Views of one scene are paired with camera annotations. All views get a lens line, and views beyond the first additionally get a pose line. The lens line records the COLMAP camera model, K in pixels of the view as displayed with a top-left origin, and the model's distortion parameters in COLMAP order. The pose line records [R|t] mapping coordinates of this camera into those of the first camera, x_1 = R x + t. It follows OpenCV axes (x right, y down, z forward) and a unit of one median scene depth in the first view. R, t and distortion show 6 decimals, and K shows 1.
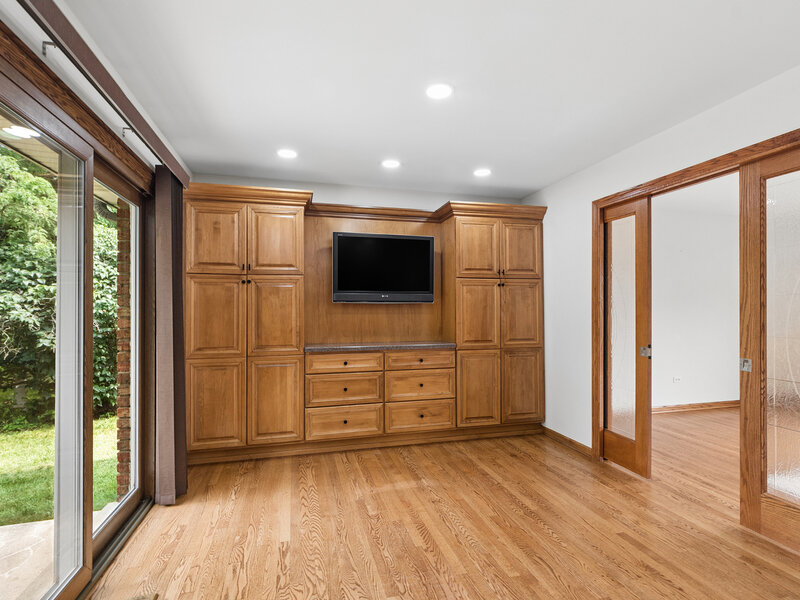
lens RADIAL K [[399.1, 0, 400.3], [0, 399.1, 307.1], [0, 0, 1]] dist [0.003467, 0.000112]
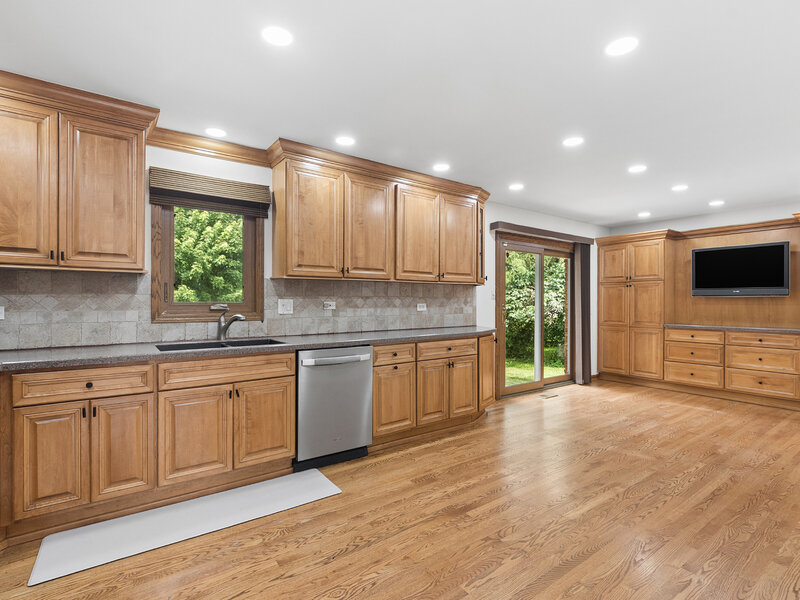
lens RADIAL K [[399.8, 0, 398.6], [0, 399.8, 300.2], [0, 0, 1]] dist [-0.000886, -0.002116]
pose [[0.359827, 0.002138, -0.933017, 0.872291], [0.004750, 0.999980, 0.004124, -0.009654], [0.933007, -0.005916, 0.359810, -0.595690]]
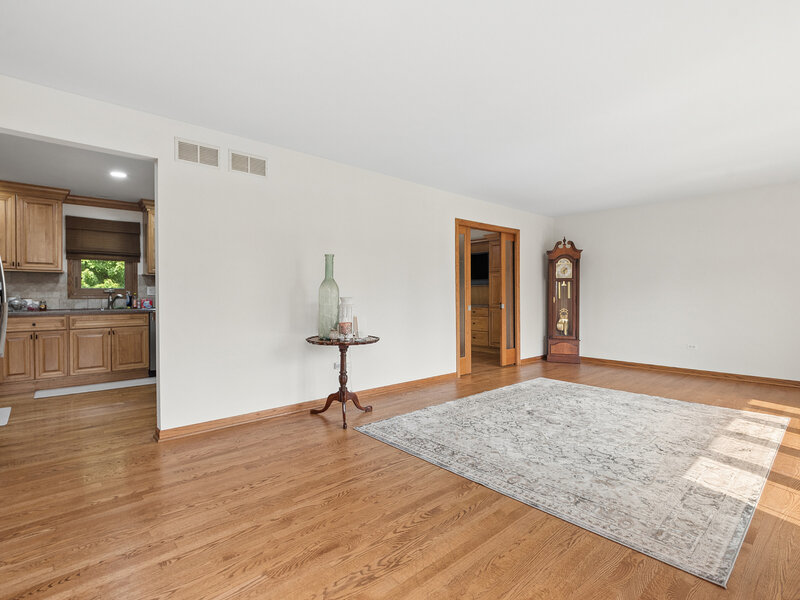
lens RADIAL K [[400.4, 0, 398.6], [0, 400.4, 295.2], [0, 0, 1]] dist [-0.000696, -0.000982]
pose [[0.454357, 0.001470, -0.890818, 1.844634], [0.010551, 0.999920, 0.007032, 0.025592], [0.890757, -0.012594, 0.454305, -0.347040]]
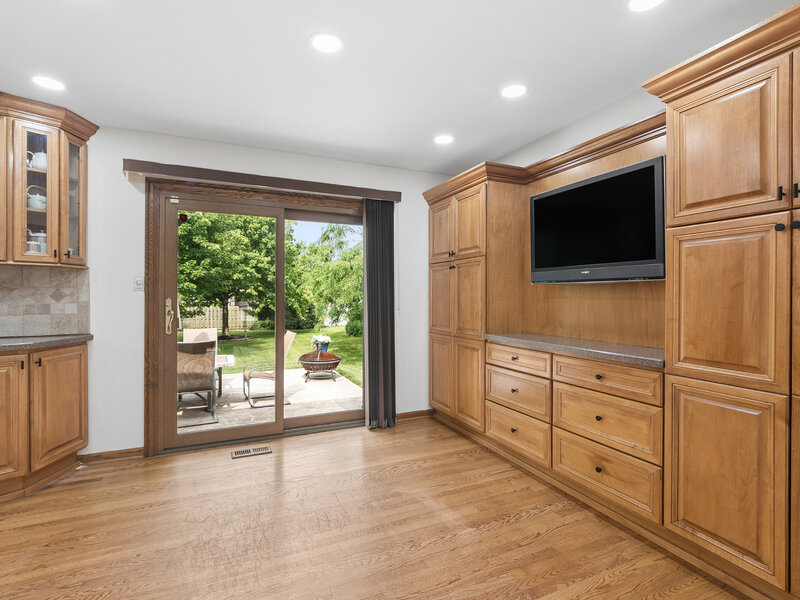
lens RADIAL K [[400.4, 0, 398.6], [0, 400.4, 295.2], [0, 0, 1]] dist [-0.000696, -0.000982]
pose [[0.162329, 0.004499, -0.986726, 0.616159], [0.009083, 0.999940, 0.006054, 0.004171], [0.986695, -0.009945, 0.162279, 0.625011]]
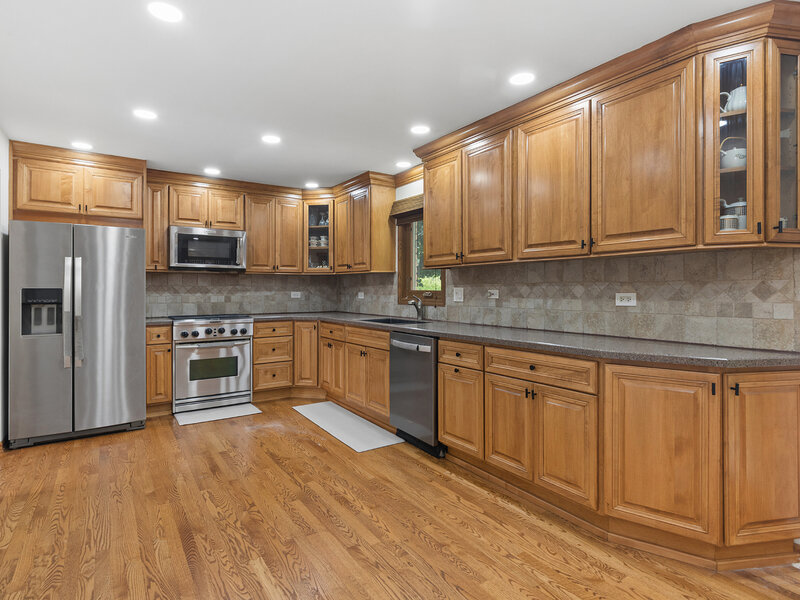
lens RADIAL K [[437.0, 0, 395.9], [0, 437.0, 288.0], [0, 0, 1]] dist [-0.001278, 0.000413]
pose [[-0.947221, 0.002546, -0.320571, 0.377663], [0.006443, 0.999918, -0.011099, 0.002848], [0.320516, -0.012578, -0.947159, 0.483201]]
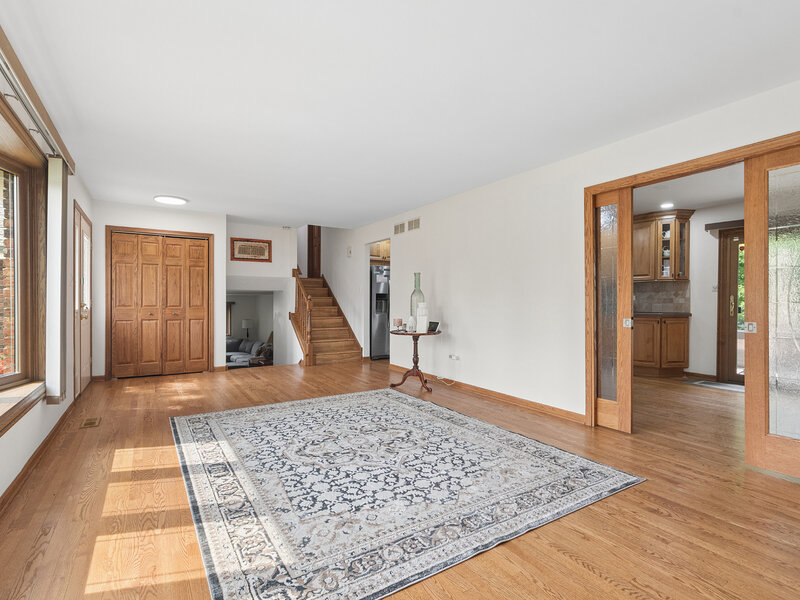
lens RADIAL K [[399.8, 0, 398.6], [0, 399.8, 300.2], [0, 0, 1]] dist [-0.000886, -0.002116]
pose [[-0.955709, -0.001918, -0.294306, 1.353899], [0.001515, 0.999933, -0.011436, 0.045454], [0.294308, -0.011375, -0.955643, 1.364177]]
